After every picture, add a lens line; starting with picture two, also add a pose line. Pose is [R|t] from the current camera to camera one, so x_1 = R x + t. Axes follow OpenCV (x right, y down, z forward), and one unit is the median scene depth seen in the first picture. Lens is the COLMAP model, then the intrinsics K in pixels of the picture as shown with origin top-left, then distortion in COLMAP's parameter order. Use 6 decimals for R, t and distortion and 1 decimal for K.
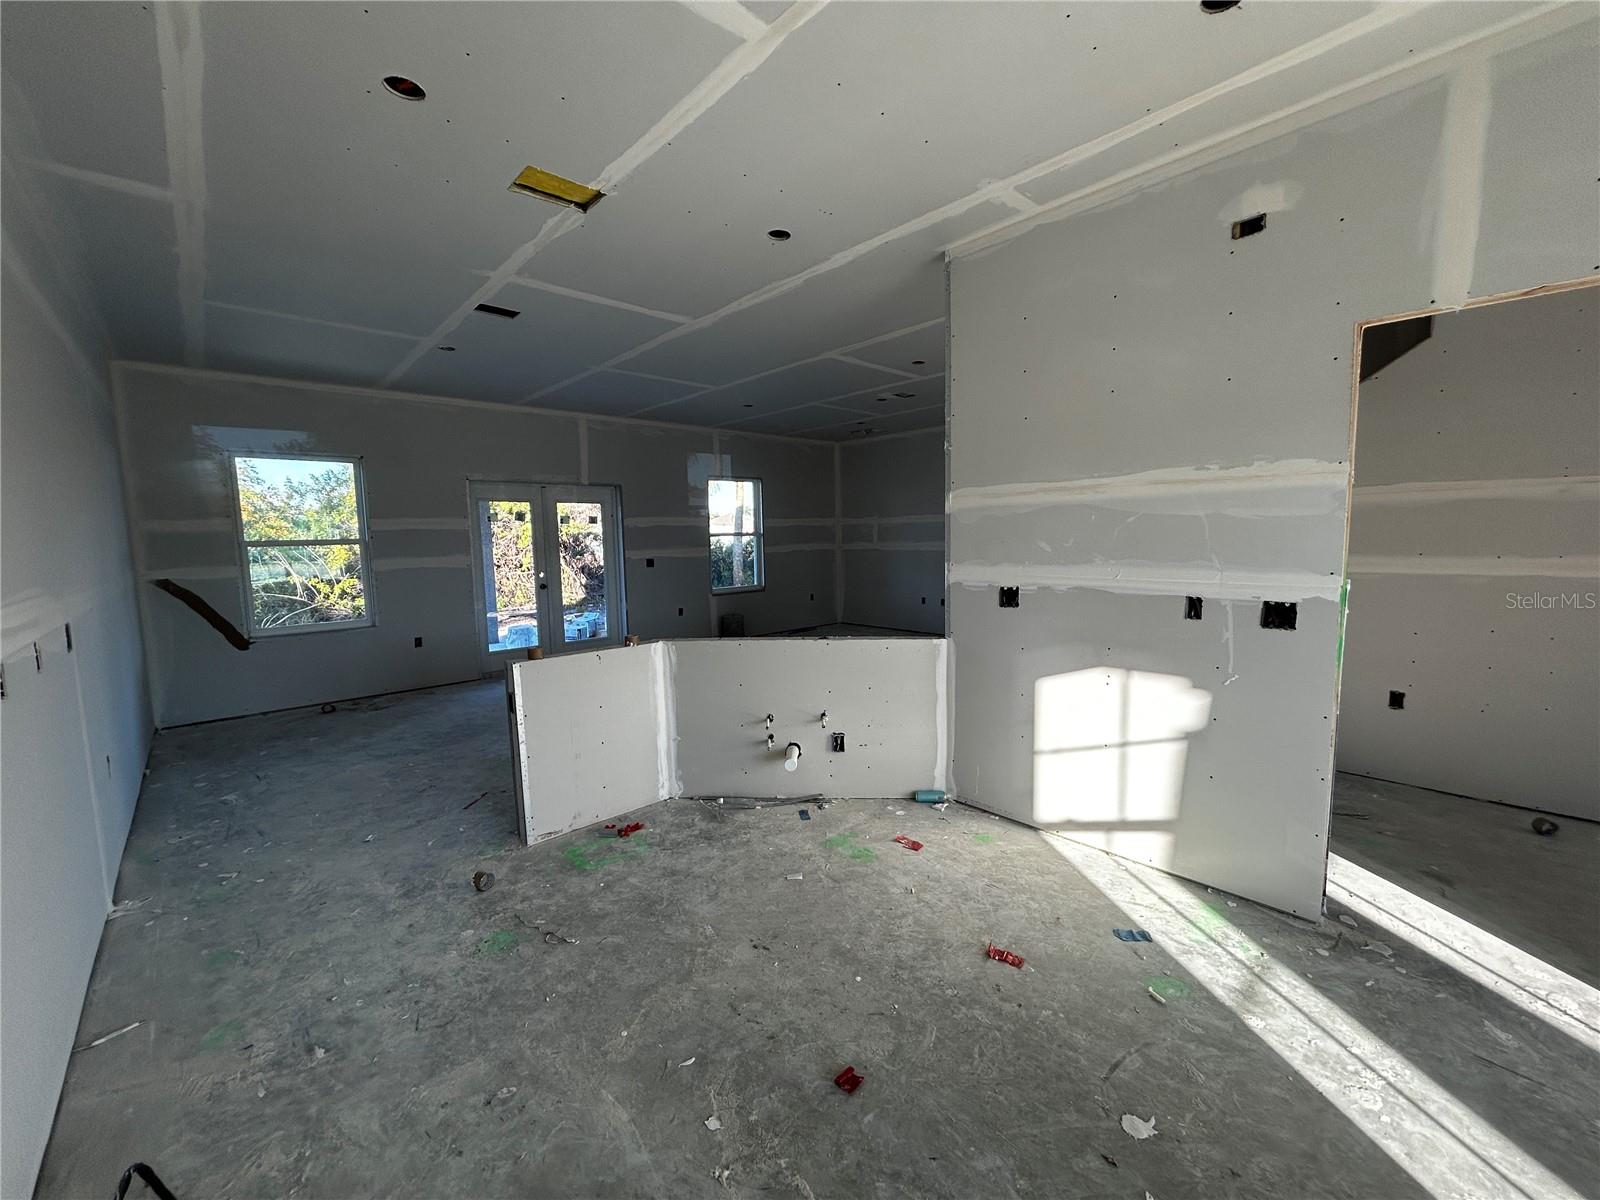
lens RADIAL K [[642.9, 0, 798.6], [0, 642.9, 604.4], [0, 0, 1]] dist [-0.001092, 0.000897]
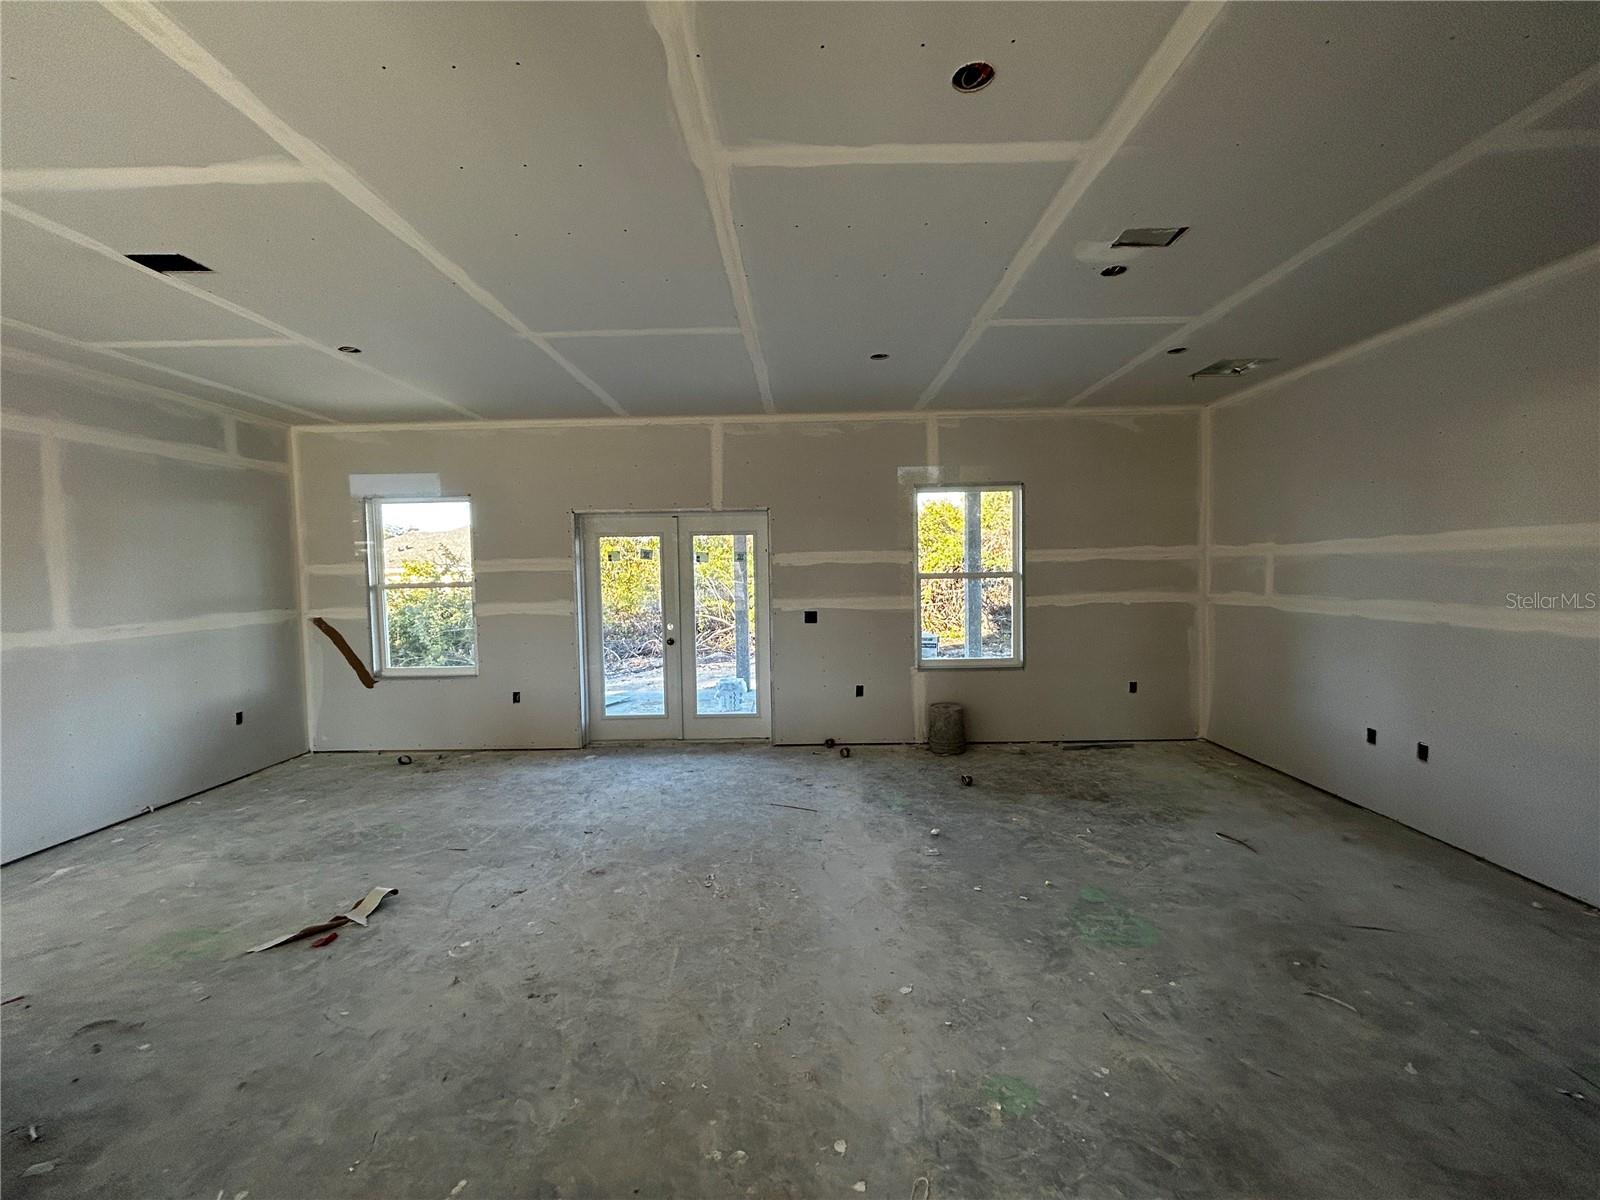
lens RADIAL K [[642.9, 0, 802.4], [0, 642.9, 594.2], [0, 0, 1]] dist [-0.001092, 0.000897]
pose [[0.727638, 0.033207, -0.685157, 0.266293], [-0.072129, 0.996994, -0.028280, -0.077186], [0.682159, 0.069997, 0.727846, 0.544809]]
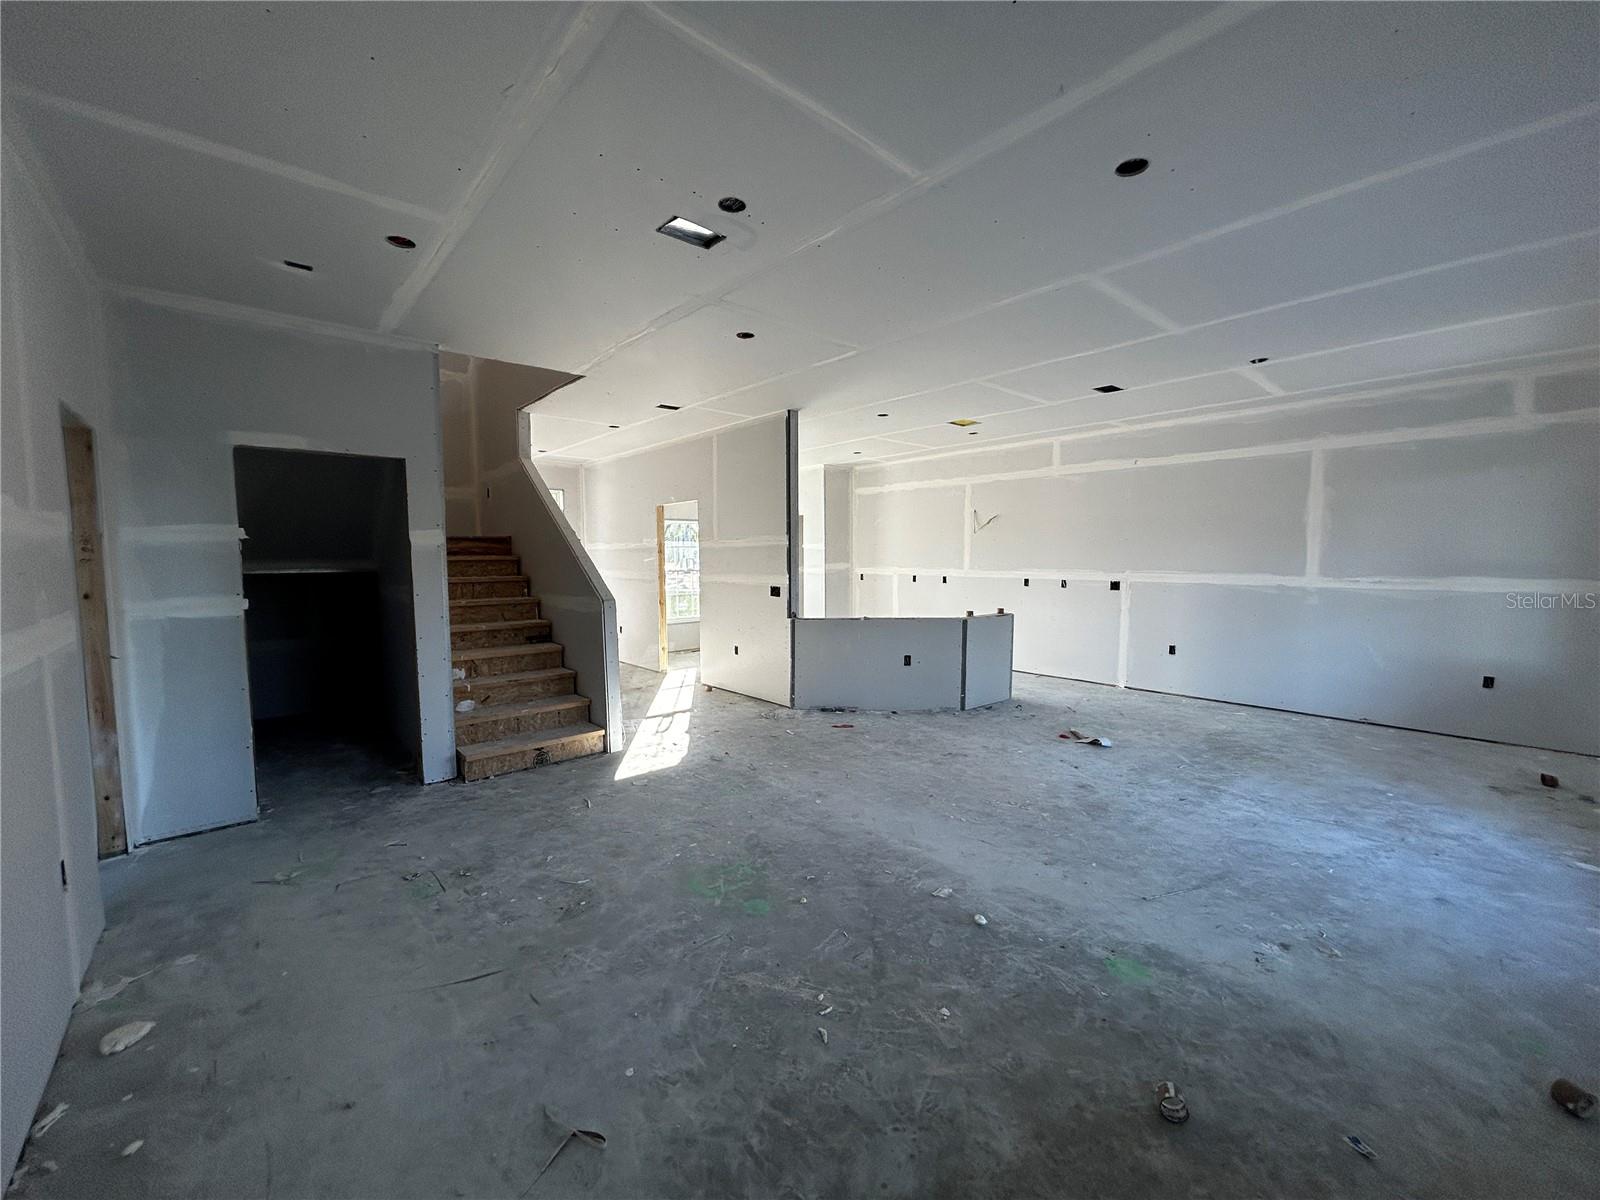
lens RADIAL K [[642.9, 0, 798.6], [0, 642.9, 598.9], [0, 0, 1]] dist [-0.001092, 0.000897]
pose [[-0.999348, 0.021211, 0.029232, 0.078020], [0.026183, 0.982981, 0.181832, -0.158931], [-0.024878, 0.182478, -0.982895, 1.361171]]
